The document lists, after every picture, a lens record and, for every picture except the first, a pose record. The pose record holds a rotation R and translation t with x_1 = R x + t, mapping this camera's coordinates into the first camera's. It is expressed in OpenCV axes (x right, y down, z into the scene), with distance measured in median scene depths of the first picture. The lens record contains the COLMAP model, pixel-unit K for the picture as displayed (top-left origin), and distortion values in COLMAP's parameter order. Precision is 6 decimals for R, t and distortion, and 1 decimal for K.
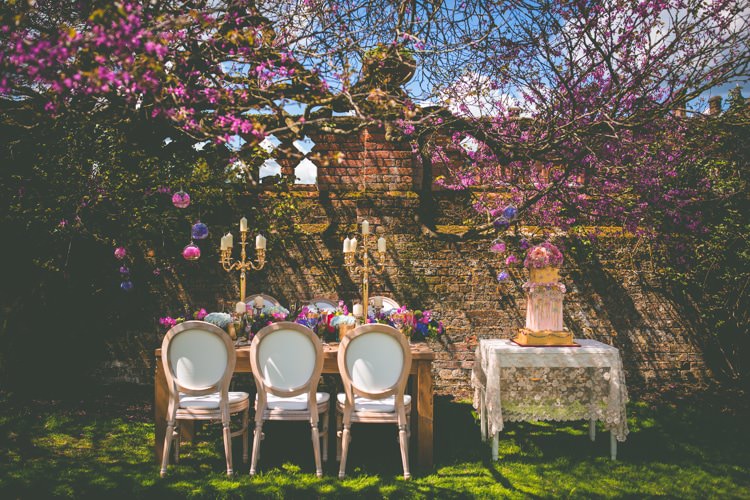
lens RADIAL K [[782.5, 0, 375.0], [0, 782.5, 250.0], [0, 0, 1]] dist [0.000008, -0.023320]
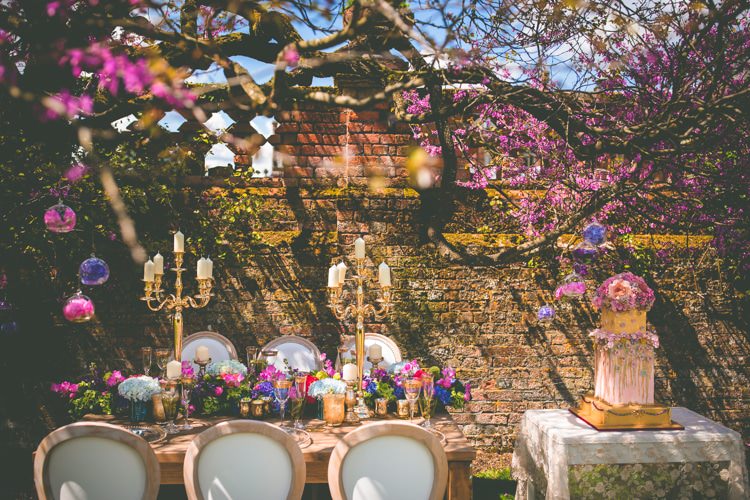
lens RADIAL K [[782.5, 0, 375.0], [0, 782.5, 250.0], [0, 0, 1]] dist [0.000008, -0.023320]
pose [[0.998360, -0.001434, 0.057224, -0.029924], [0.000057, 0.999711, 0.024048, -0.034330], [-0.057242, -0.024005, 0.998072, 0.254273]]
